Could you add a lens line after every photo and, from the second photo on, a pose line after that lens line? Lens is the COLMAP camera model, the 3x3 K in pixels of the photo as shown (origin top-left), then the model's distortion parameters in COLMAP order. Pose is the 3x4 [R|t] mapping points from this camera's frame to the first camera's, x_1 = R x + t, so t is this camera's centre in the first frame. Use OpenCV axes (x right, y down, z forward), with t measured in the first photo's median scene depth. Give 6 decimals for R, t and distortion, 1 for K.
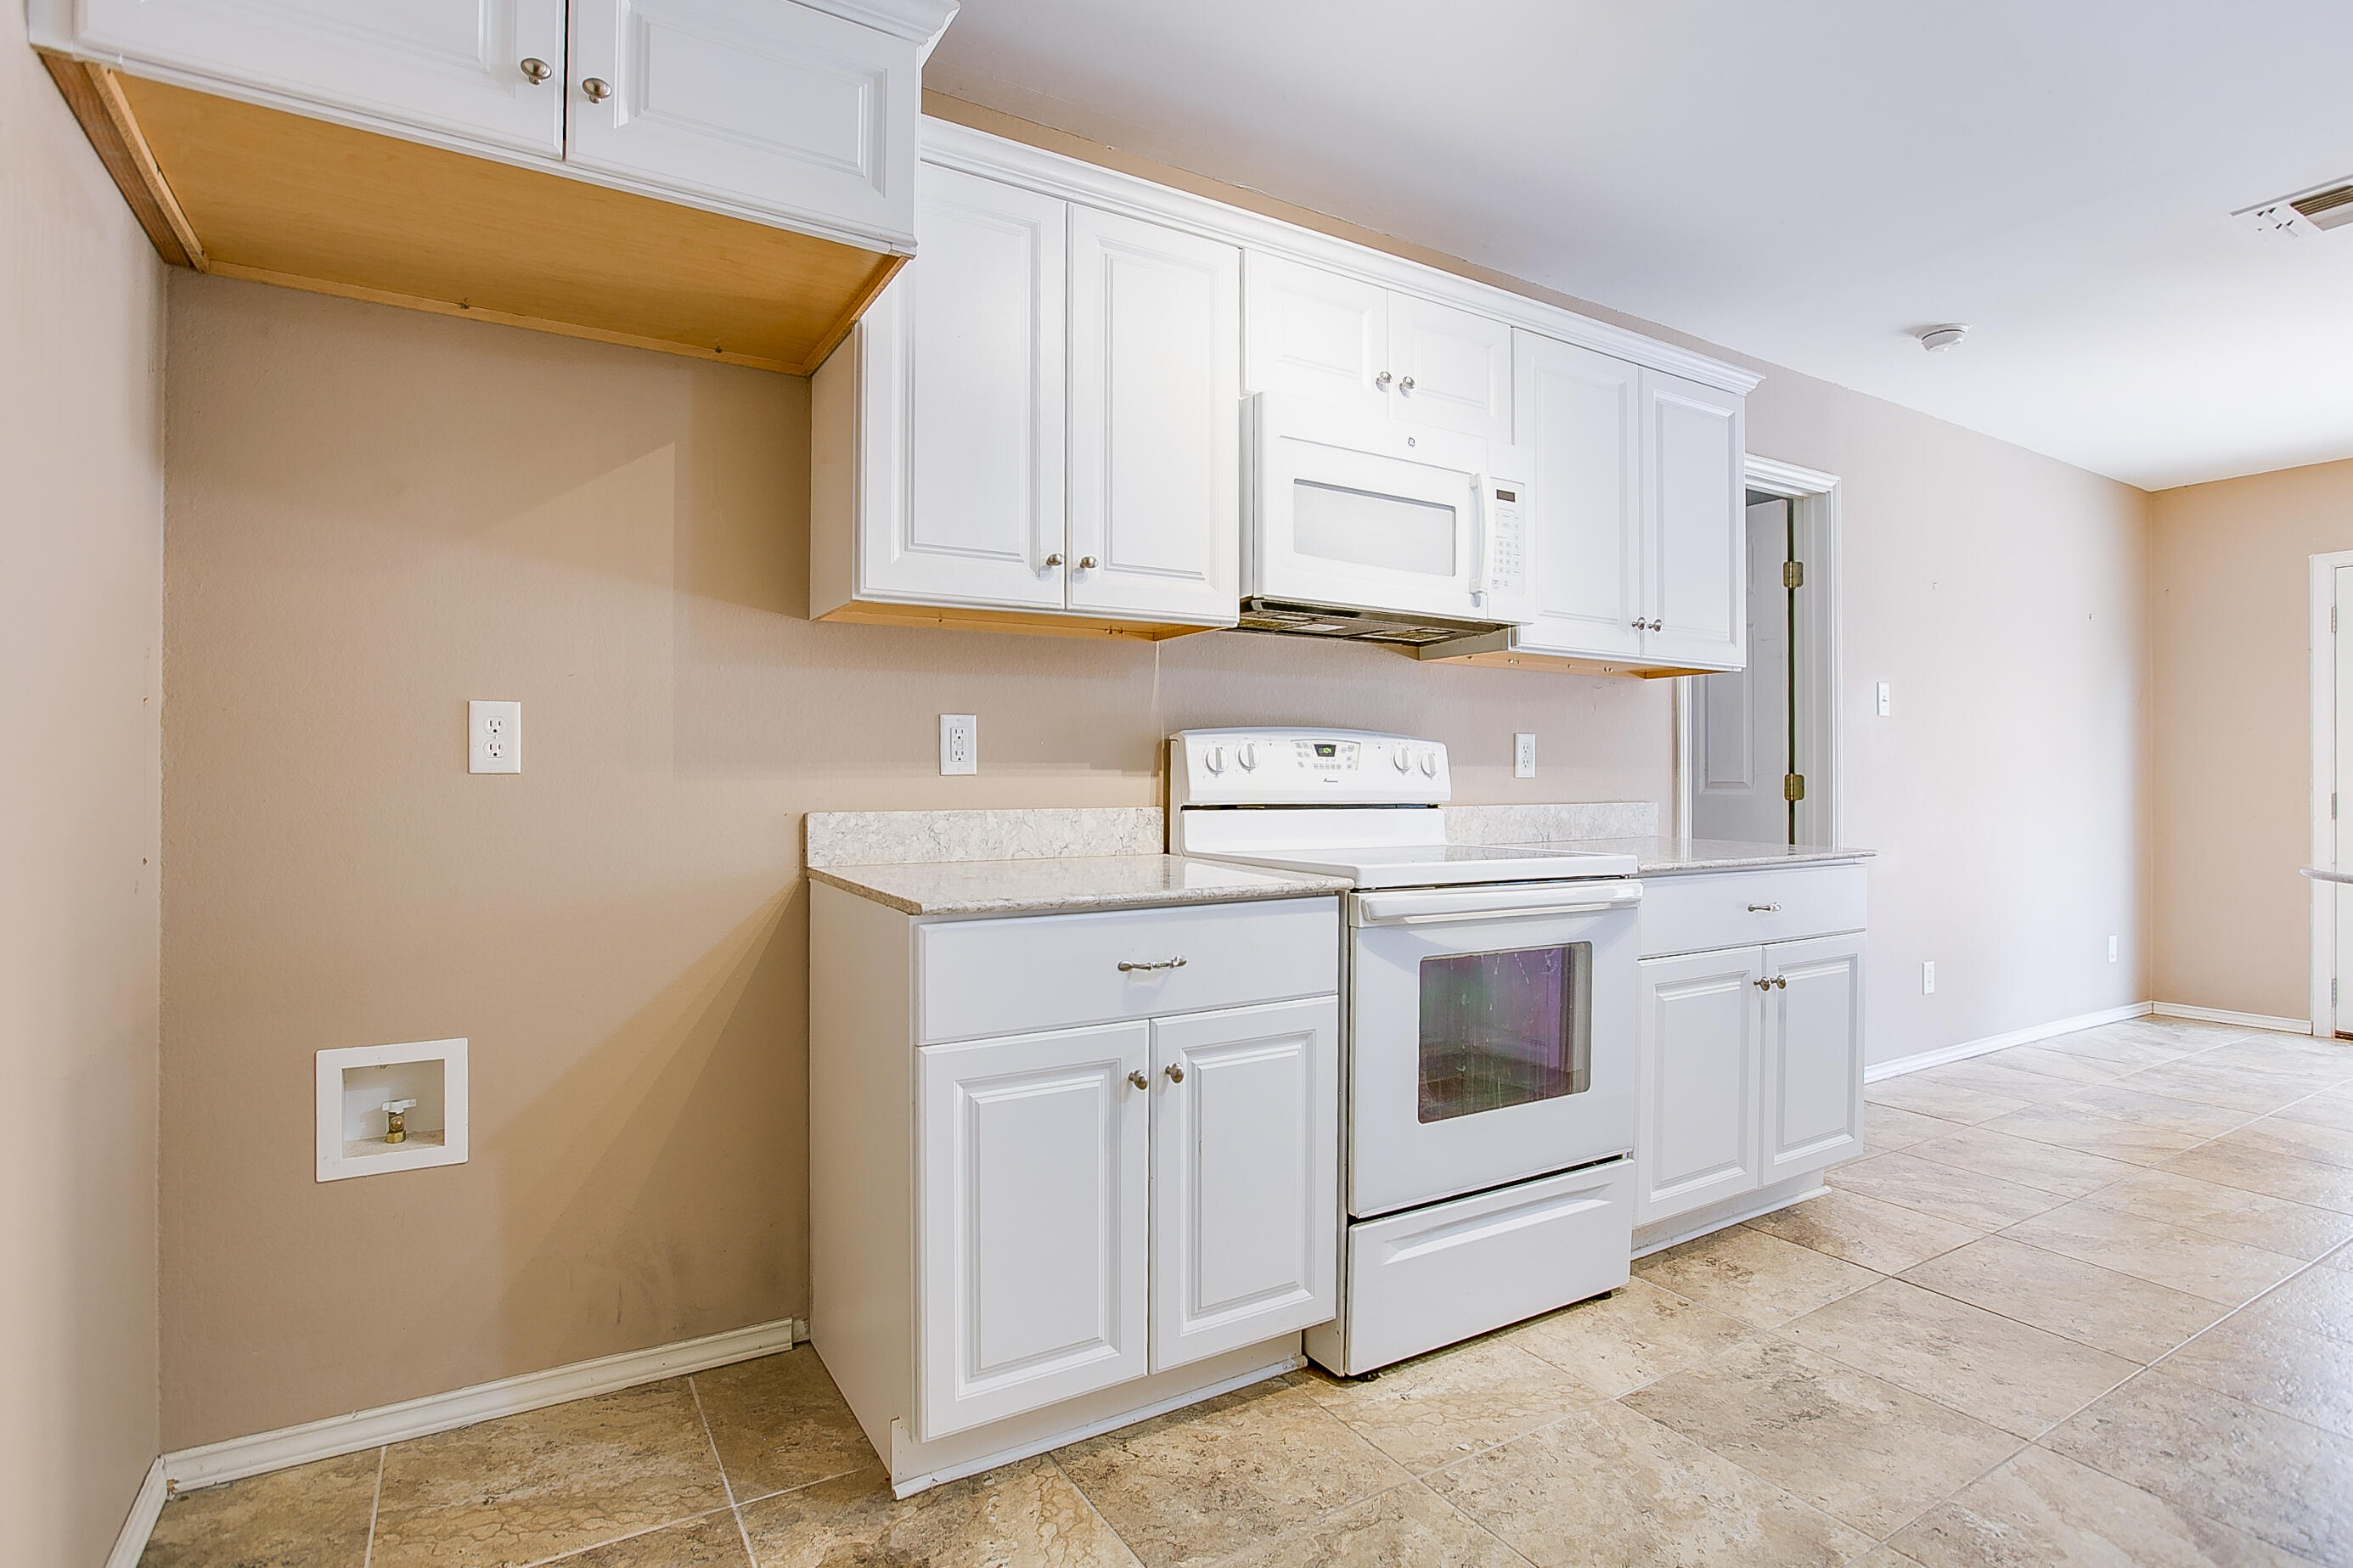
lens RADIAL K [[1162.2, 0, 1176.5], [0, 1162.2, 784.0], [0, 0, 1]] dist [-0.036582, 0.013300]
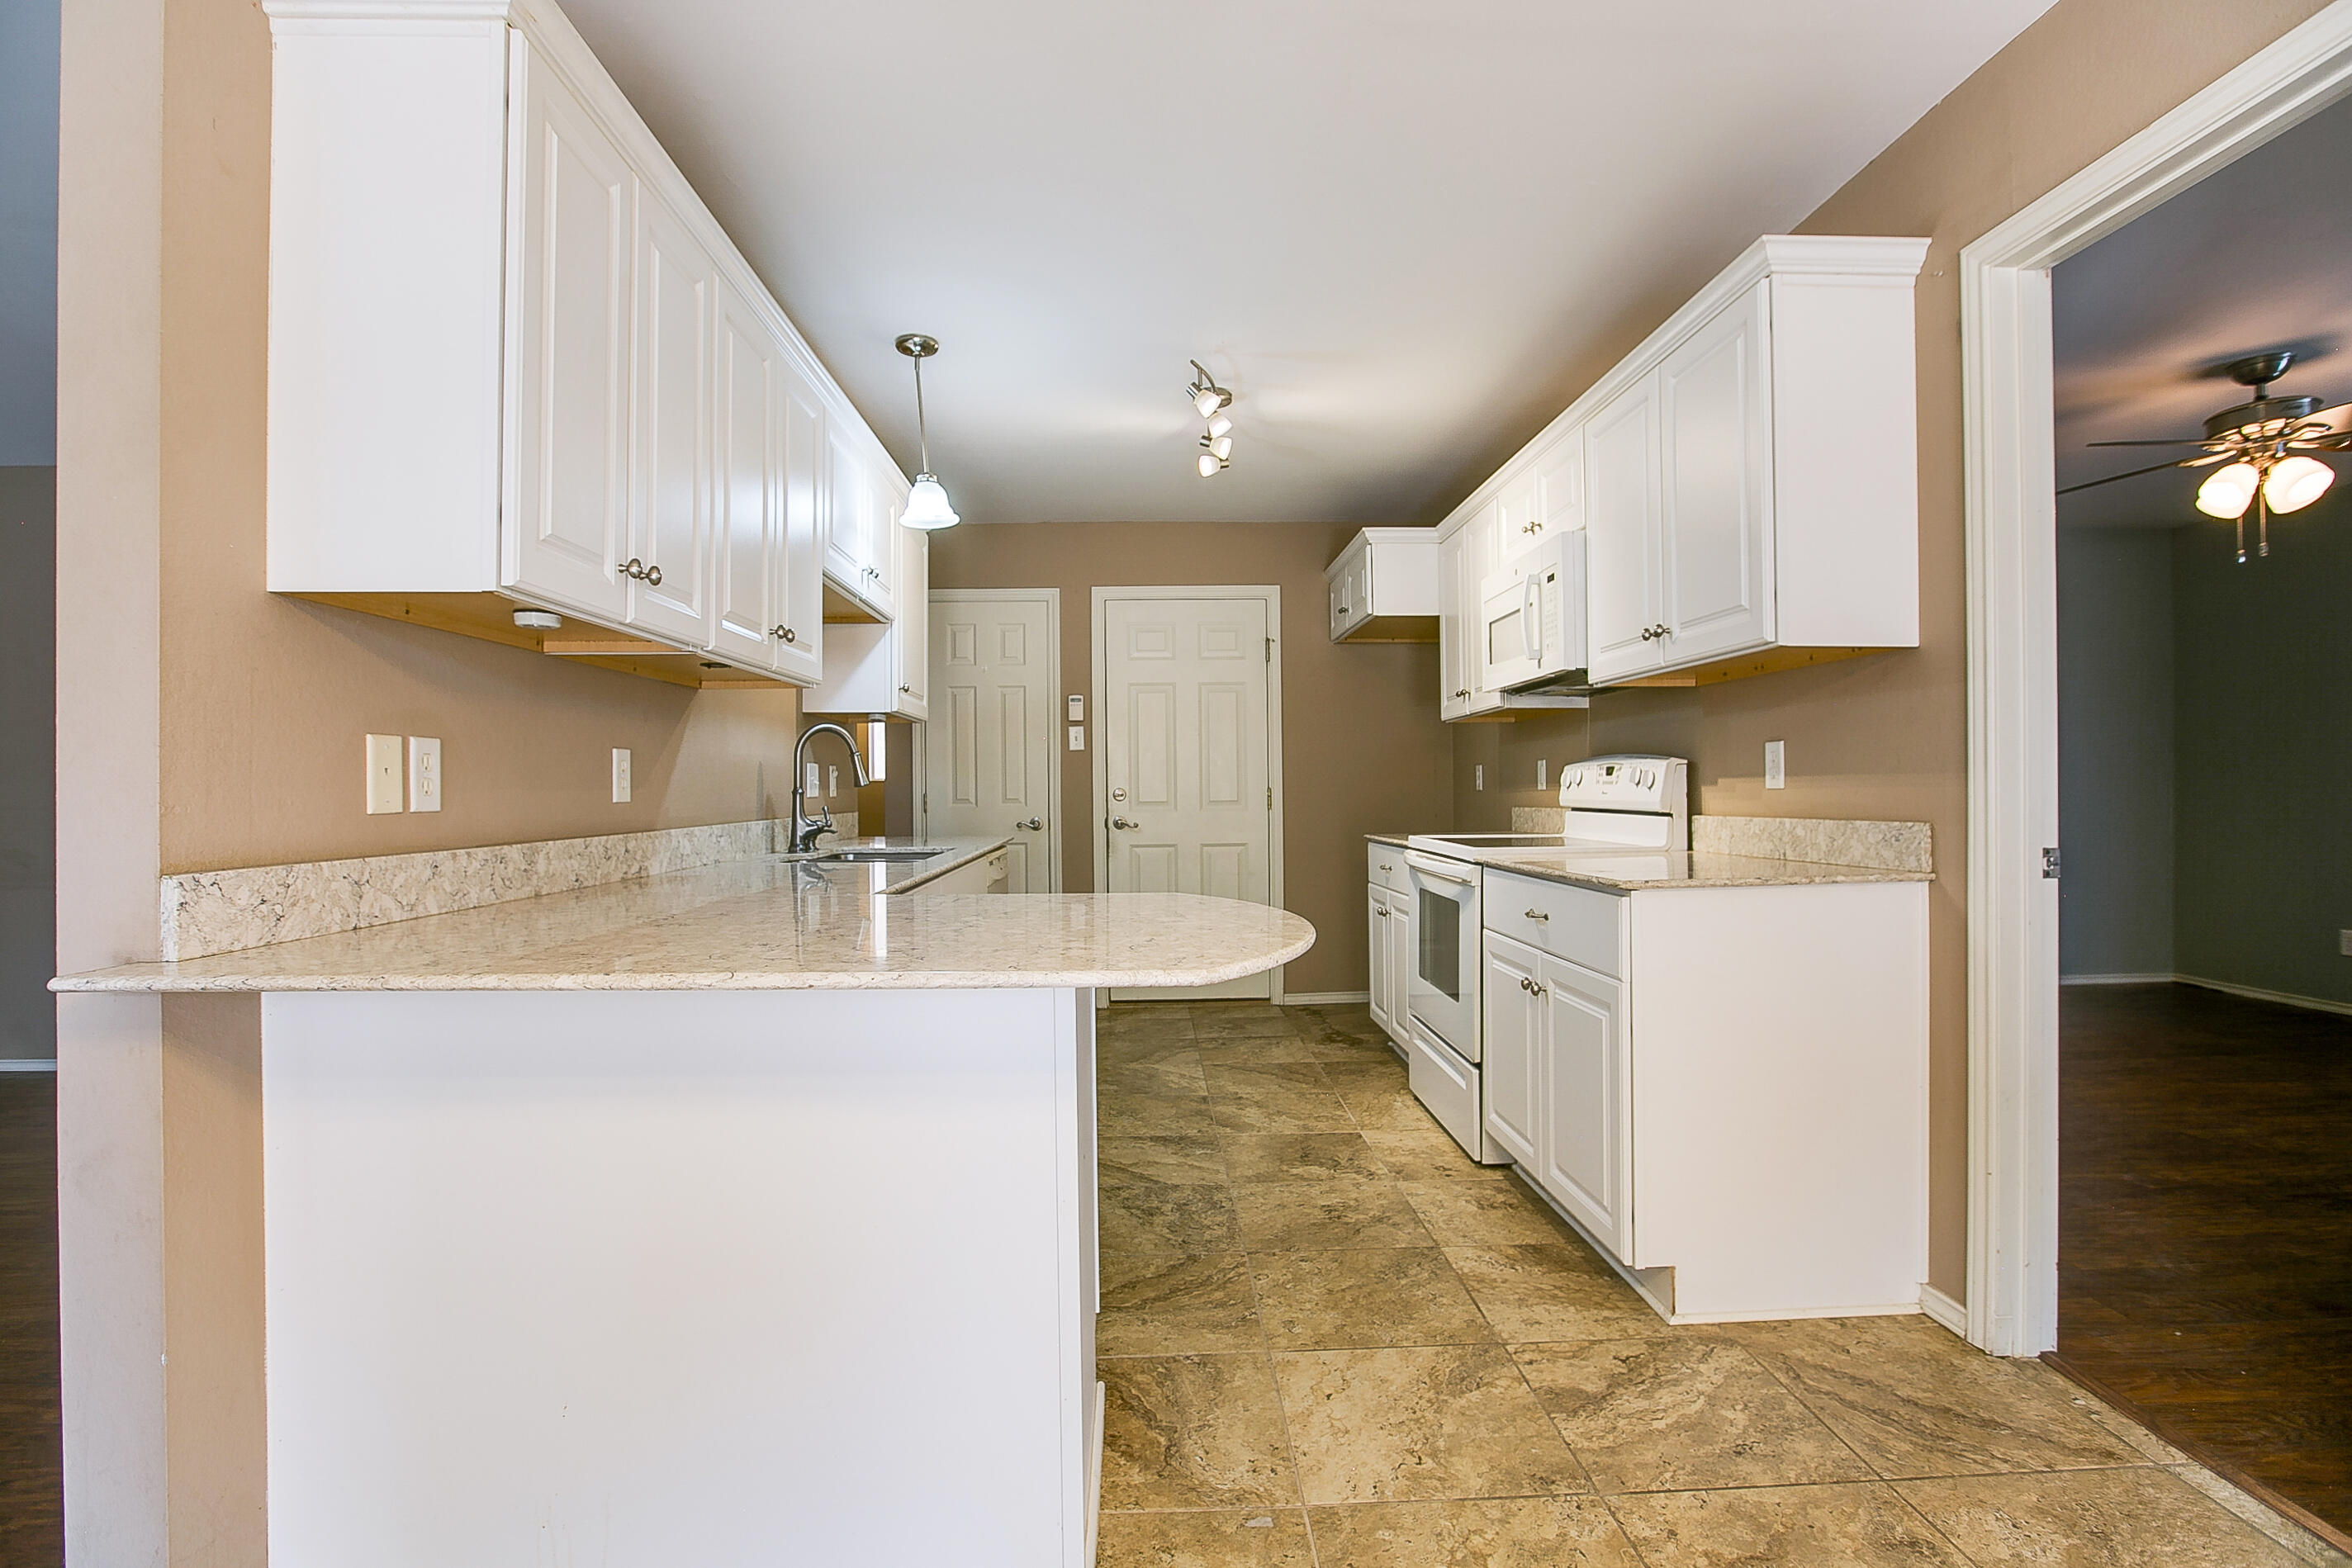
lens RADIAL K [[1101.2, 0, 1179.7], [0, 1101.2, 794.8], [0, 0, 1]] dist [-0.045103, 0.000832]
pose [[-0.482692, 0.004465, -0.875779, 1.897200], [0.003544, 0.999989, 0.003145, -0.007616], [0.875783, -0.001586, -0.482702, 1.473549]]
